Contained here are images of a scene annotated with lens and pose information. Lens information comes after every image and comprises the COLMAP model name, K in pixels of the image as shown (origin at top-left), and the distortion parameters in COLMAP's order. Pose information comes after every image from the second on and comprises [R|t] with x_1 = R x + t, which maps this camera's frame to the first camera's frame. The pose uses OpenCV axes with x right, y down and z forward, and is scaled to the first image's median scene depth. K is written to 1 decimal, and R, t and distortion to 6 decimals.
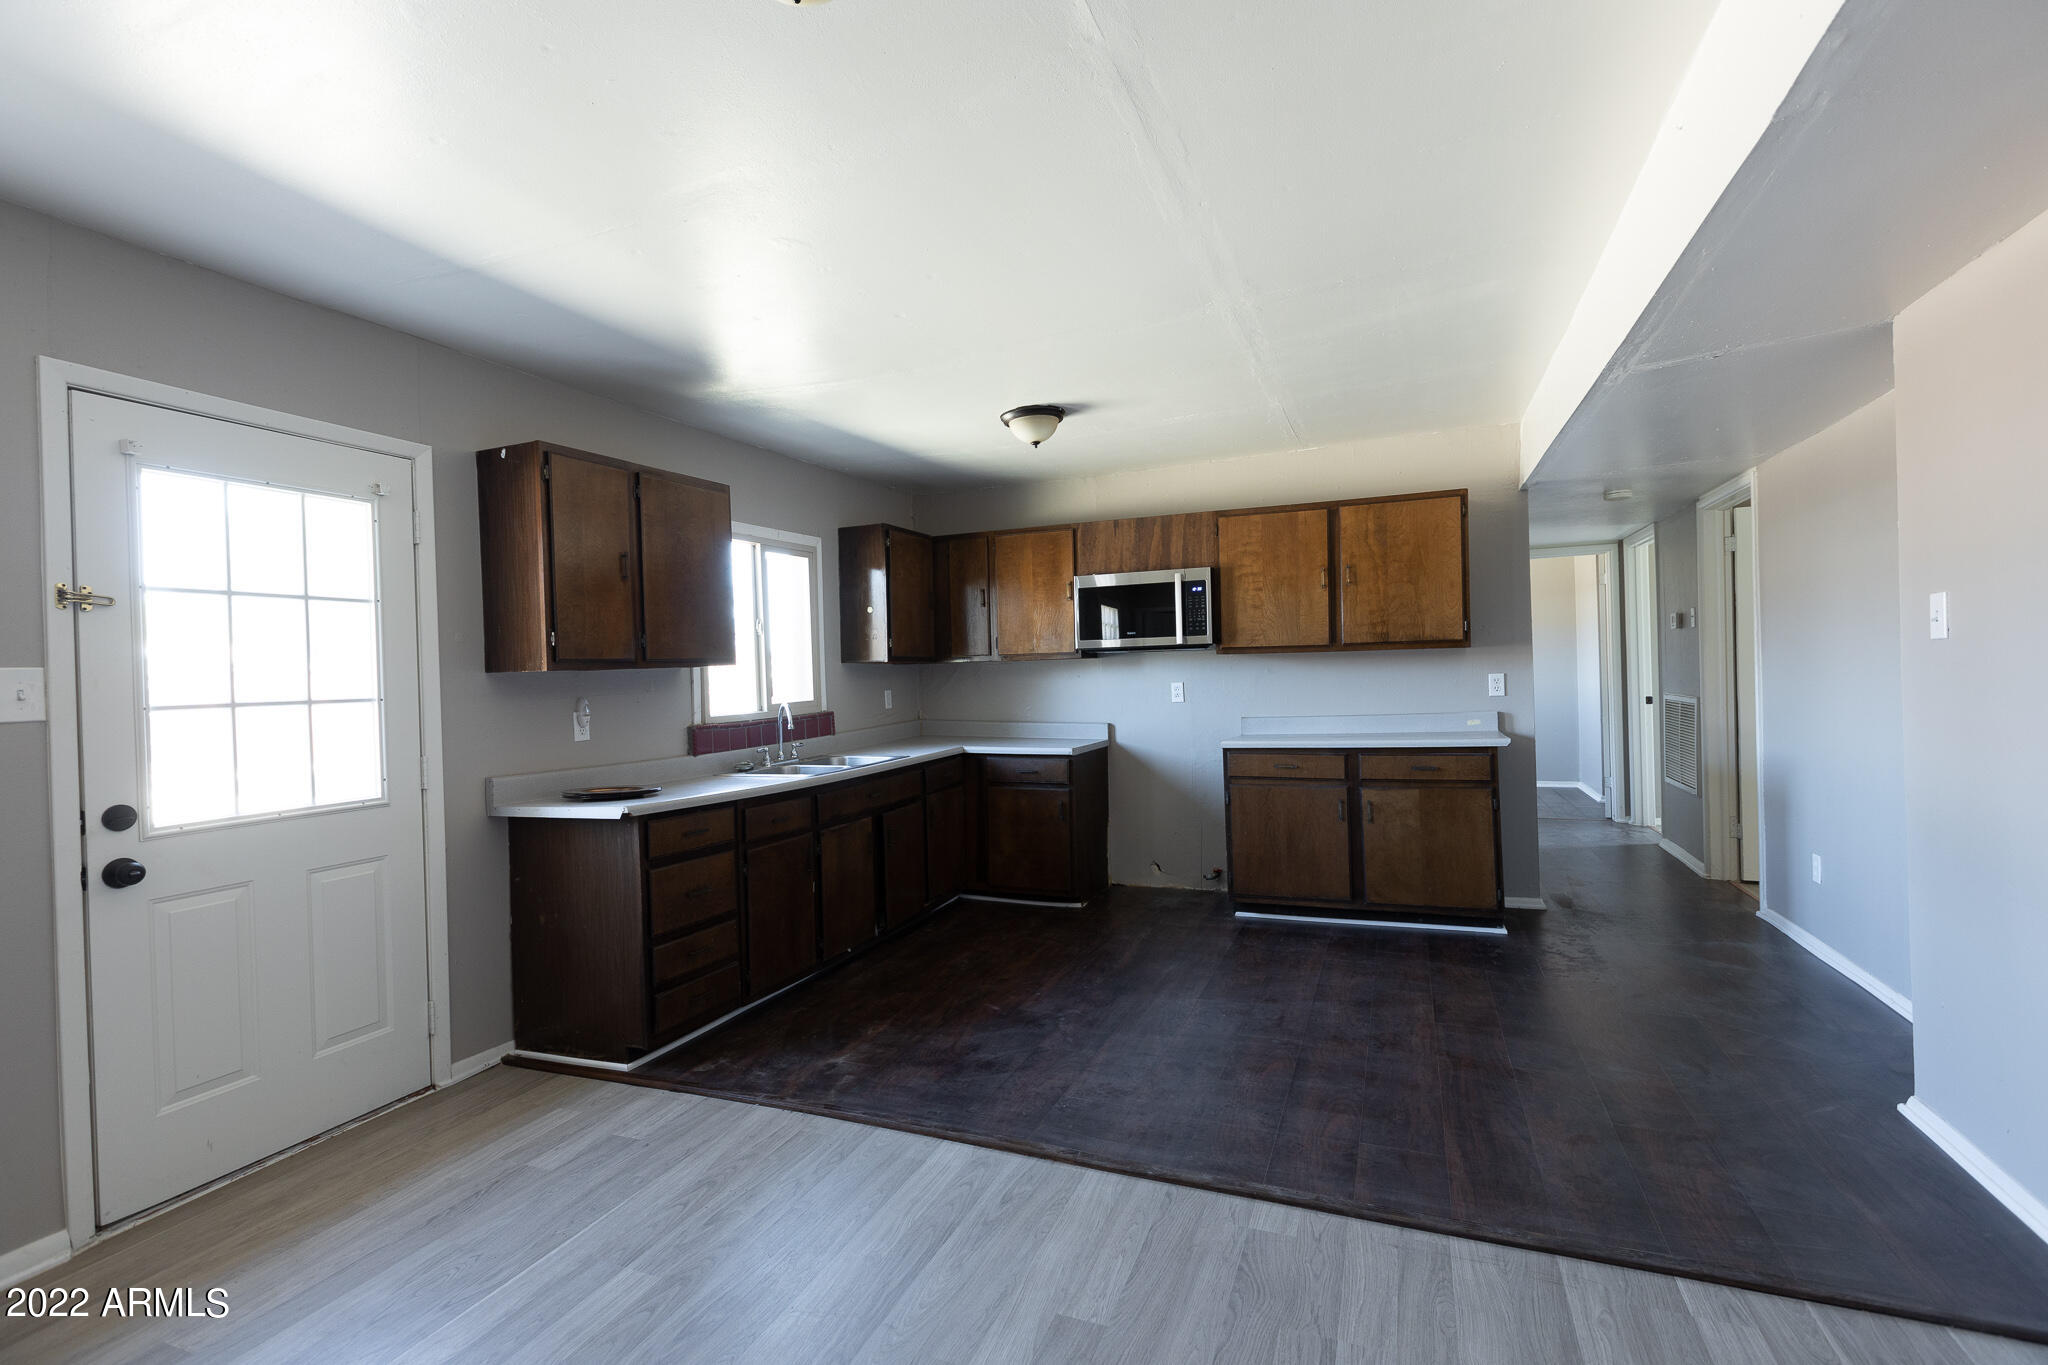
lens RADIAL K [[901.1, 0, 1024.0], [0, 901.1, 682.5], [0, 0, 1]] dist [-0.001294, -0.000421]
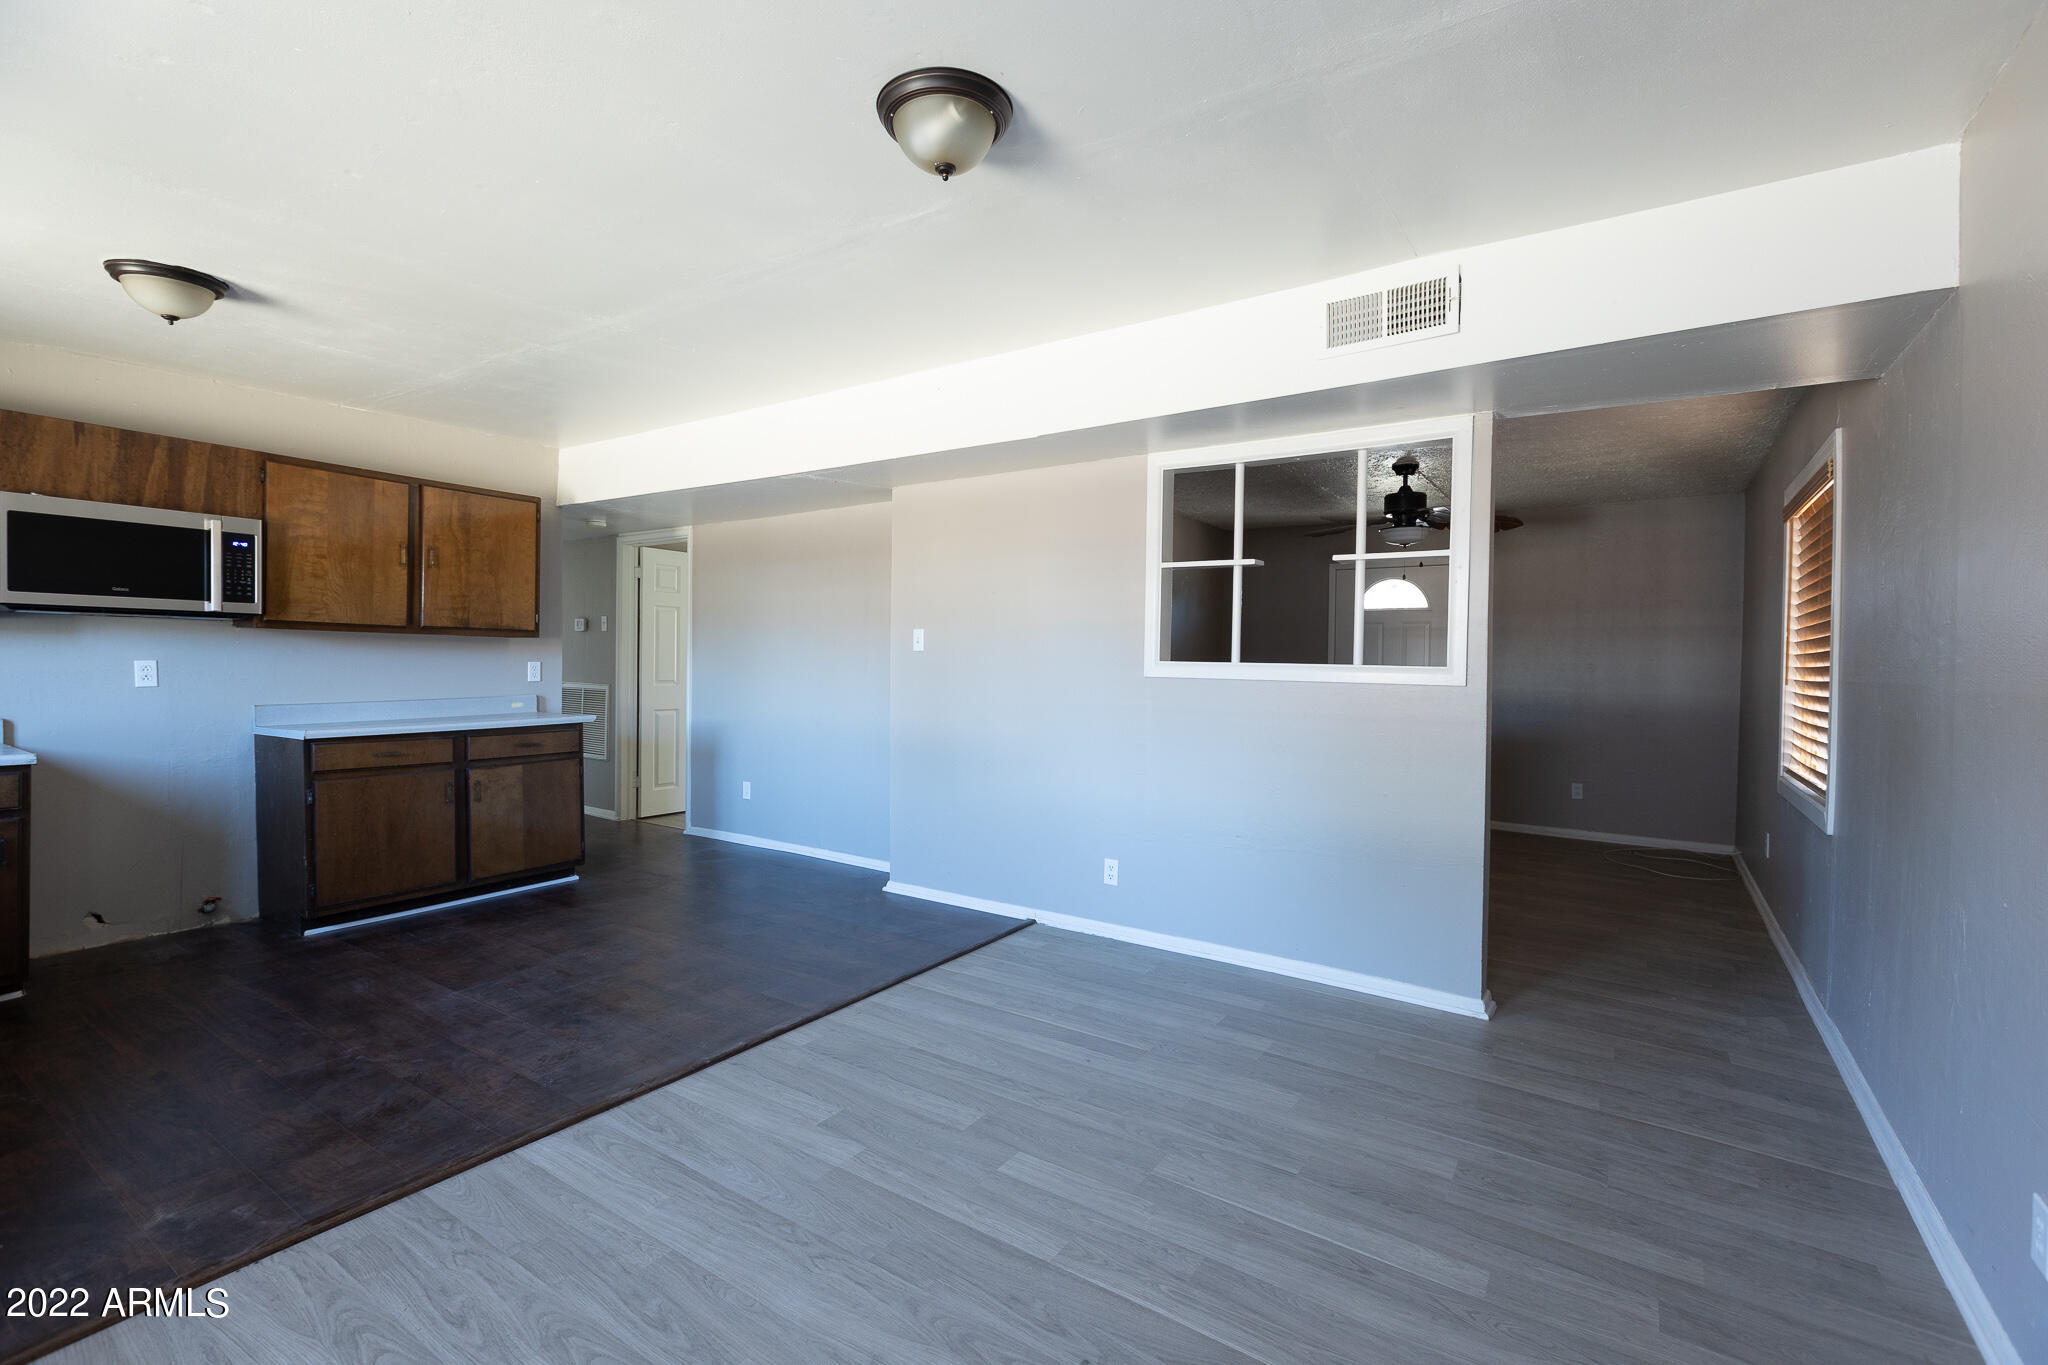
lens RADIAL K [[901.1, 0, 1024.0], [0, 901.1, 682.5], [0, 0, 1]] dist [-0.001294, -0.000421]
pose [[0.196535, 0.009022, 0.980455, -0.484686], [-0.011529, 0.999910, -0.006890, 0.017493], [-0.980429, -0.009949, 0.196621, 0.172321]]
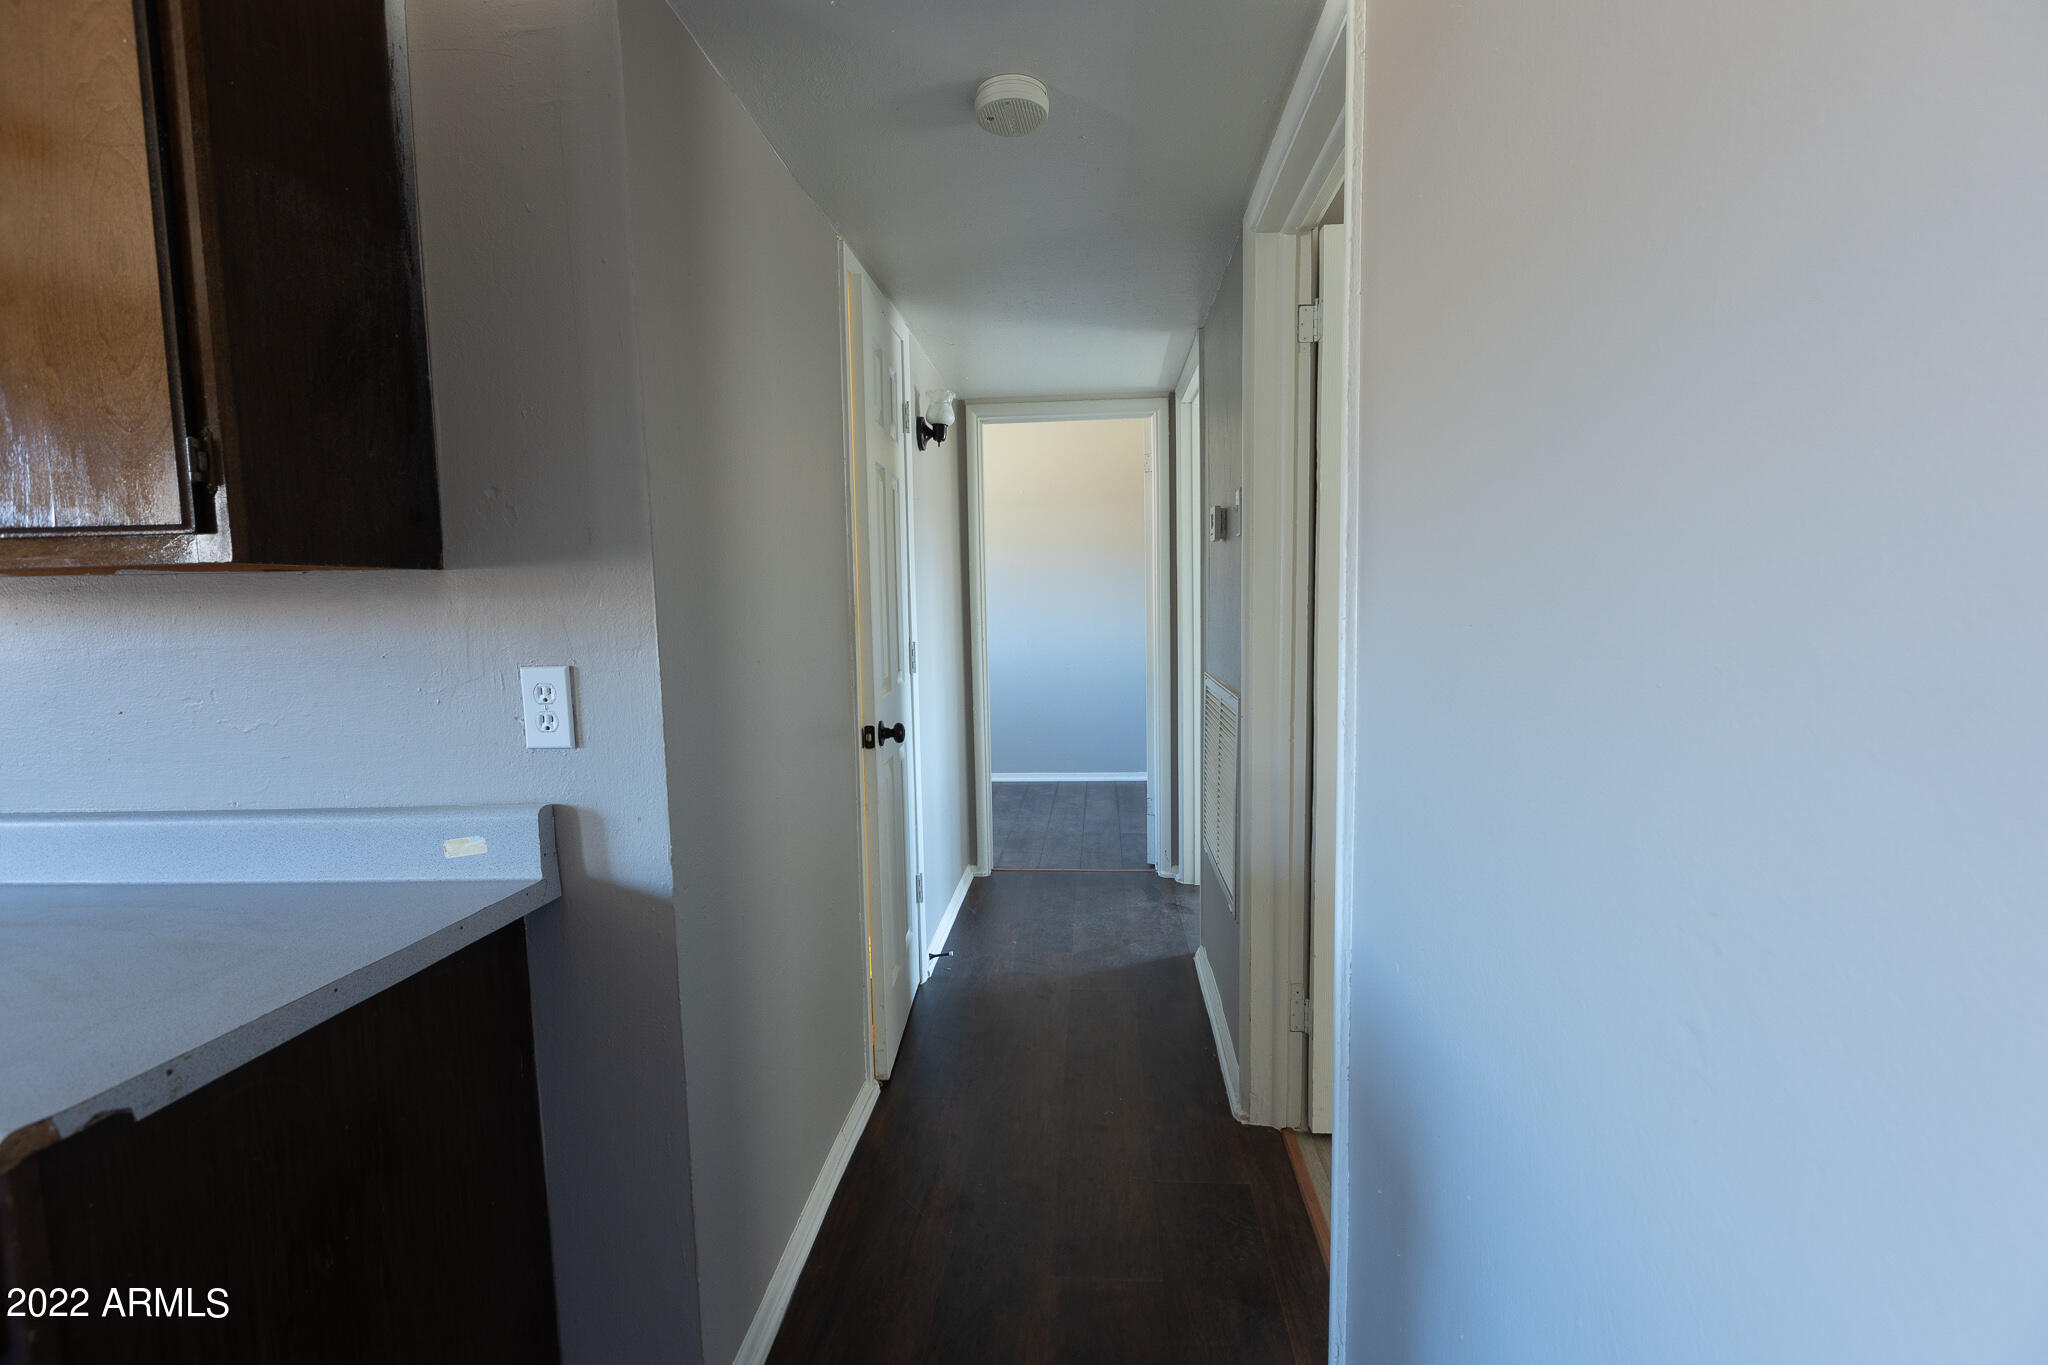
lens RADIAL K [[901.1, 0, 1024.0], [0, 901.1, 682.5], [0, 0, 1]] dist [-0.001294, -0.000421]
pose [[0.950810, -0.018277, 0.309236, 0.594456], [-0.006087, 0.996963, 0.077638, -0.027894], [-0.309715, -0.075701, 0.947811, 0.716969]]
